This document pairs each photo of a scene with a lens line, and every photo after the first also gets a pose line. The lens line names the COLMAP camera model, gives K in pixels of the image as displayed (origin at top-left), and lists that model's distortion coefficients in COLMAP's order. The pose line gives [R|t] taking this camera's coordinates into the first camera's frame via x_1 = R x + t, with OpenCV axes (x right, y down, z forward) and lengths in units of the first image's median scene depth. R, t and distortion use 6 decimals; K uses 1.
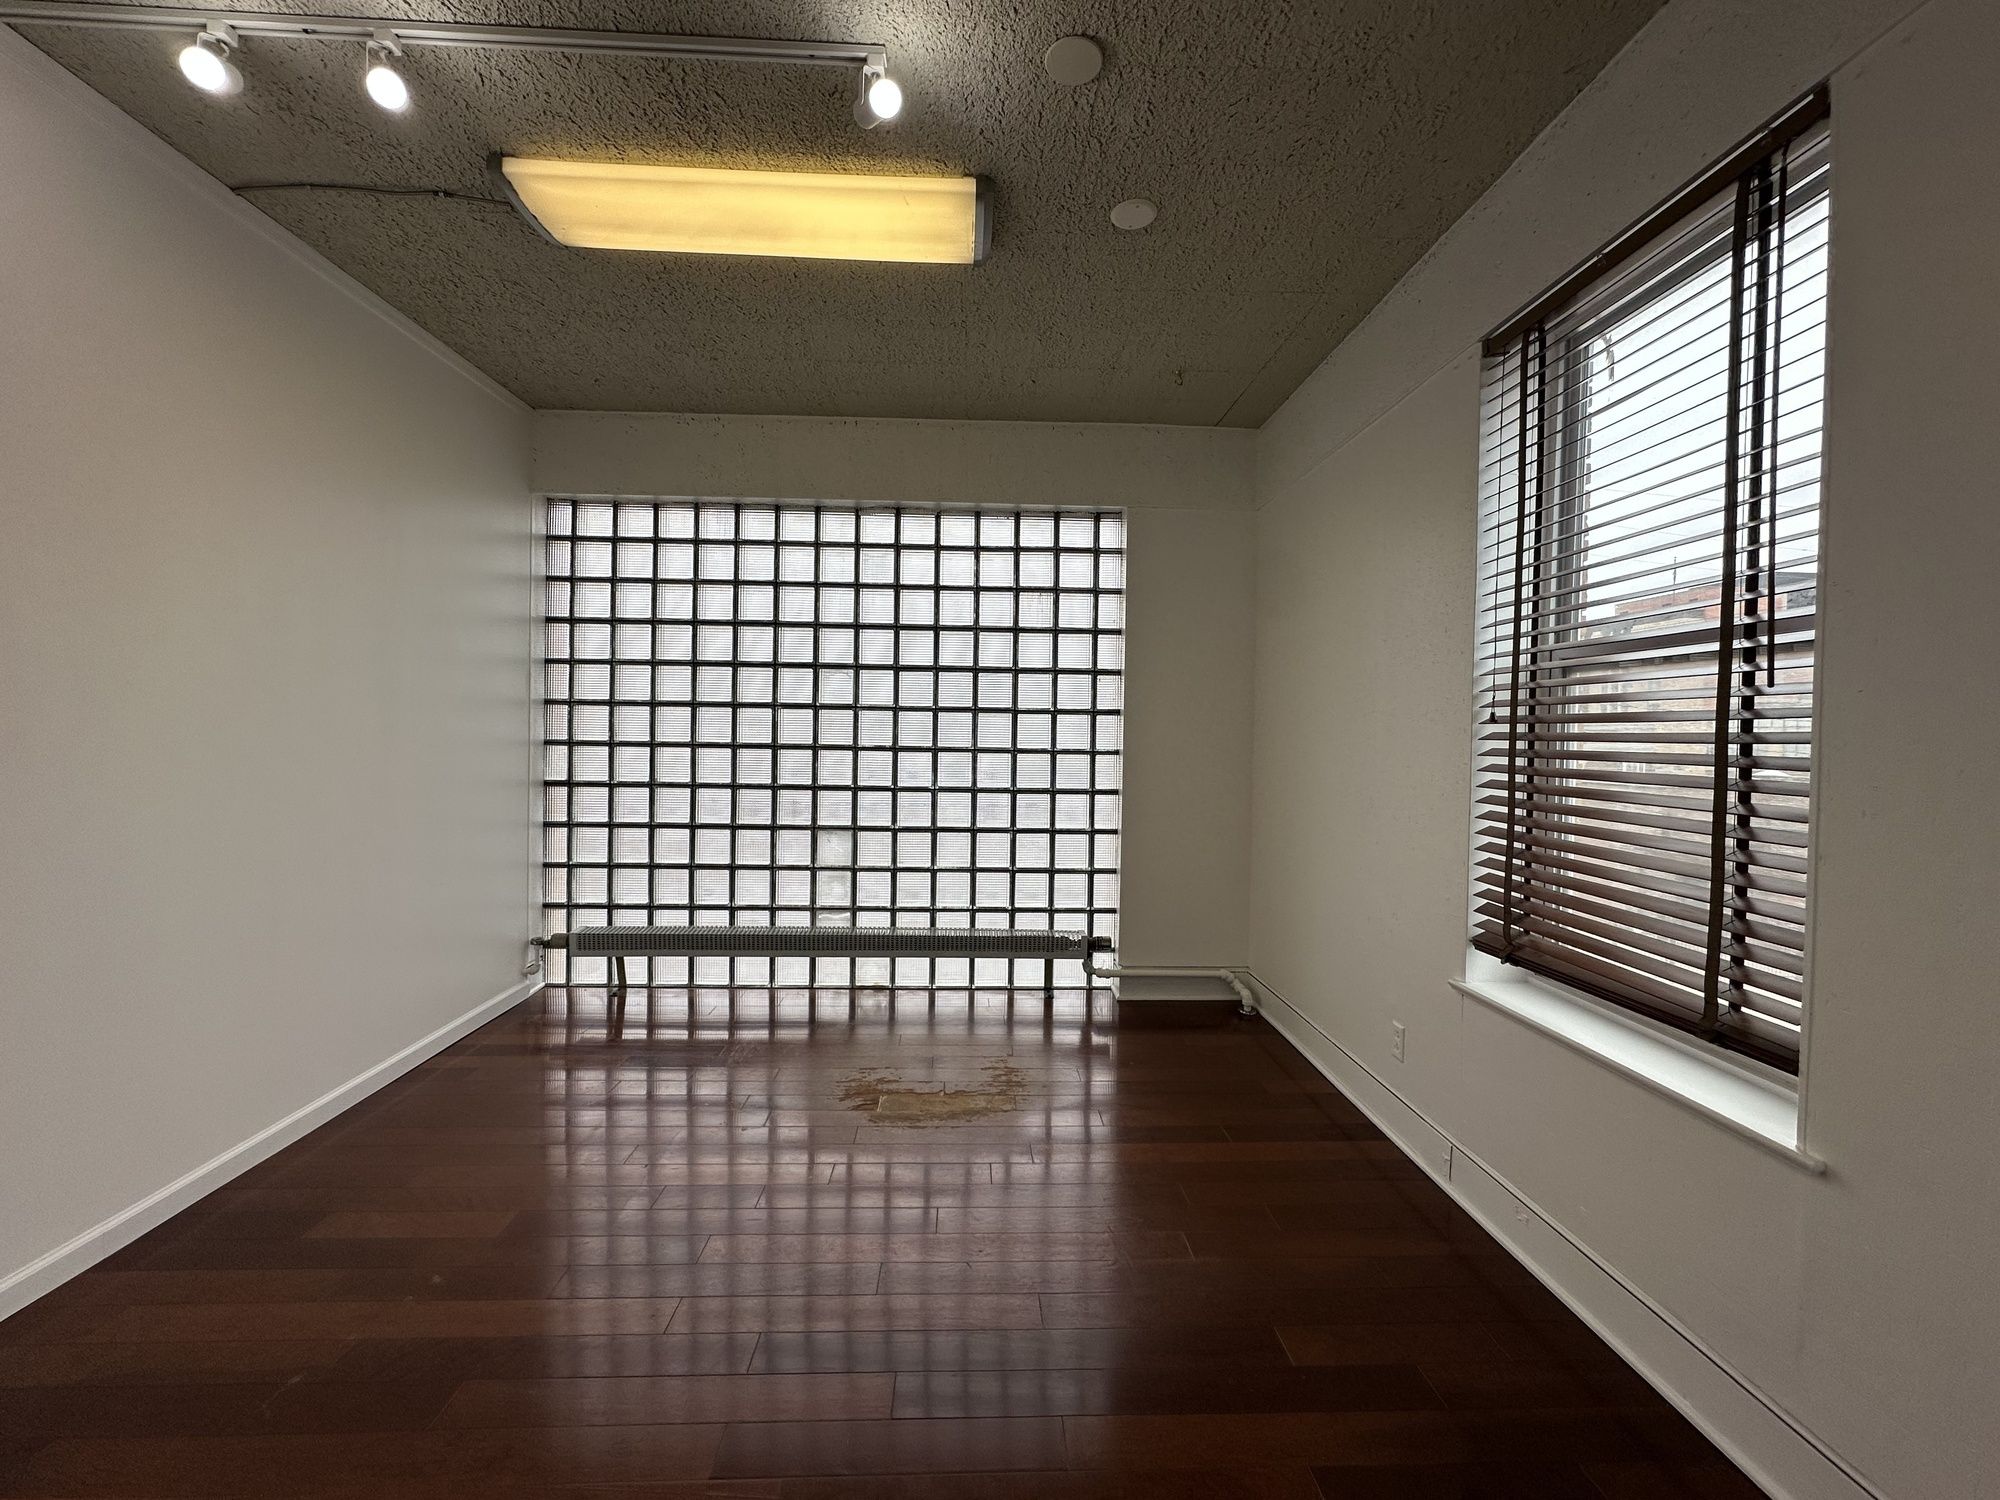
lens RADIAL K [[795.2, 0, 996.0], [0, 795.2, 747.0], [0, 0, 1]] dist [-0.006264, 0.001894]
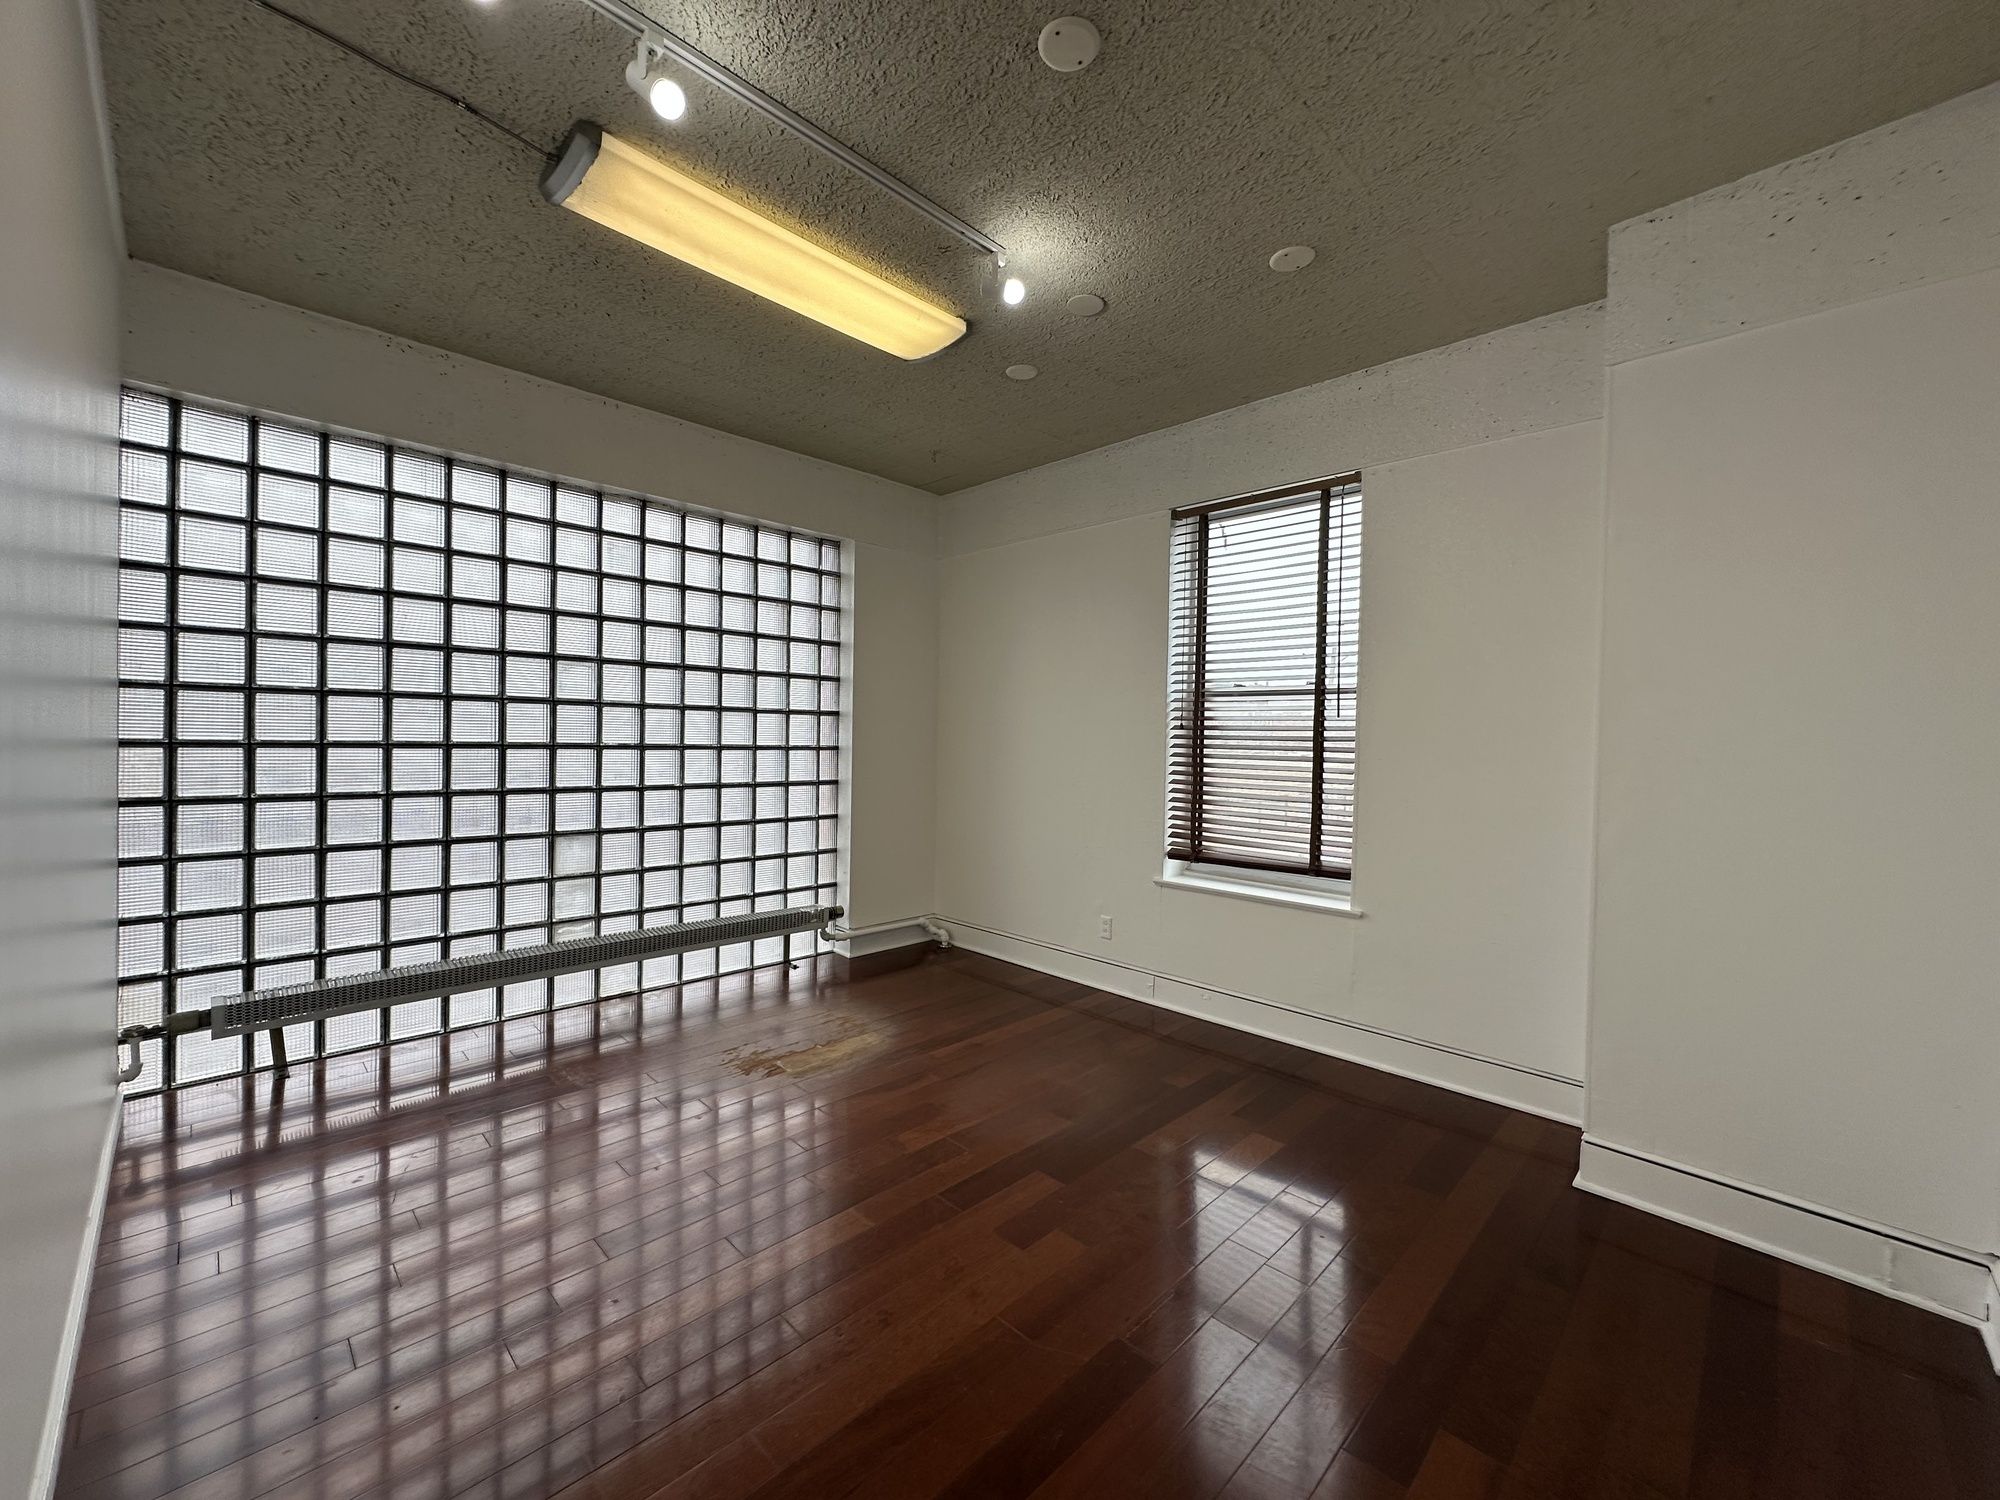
lens RADIAL K [[795.2, 0, 993.4], [0, 795.2, 742.1], [0, 0, 1]] dist [-0.006264, 0.001894]
pose [[0.732963, -0.006613, 0.680236, -0.475289], [0.004699, 0.999978, 0.004657, -0.006123], [-0.680252, -0.000217, 0.732978, -0.009732]]
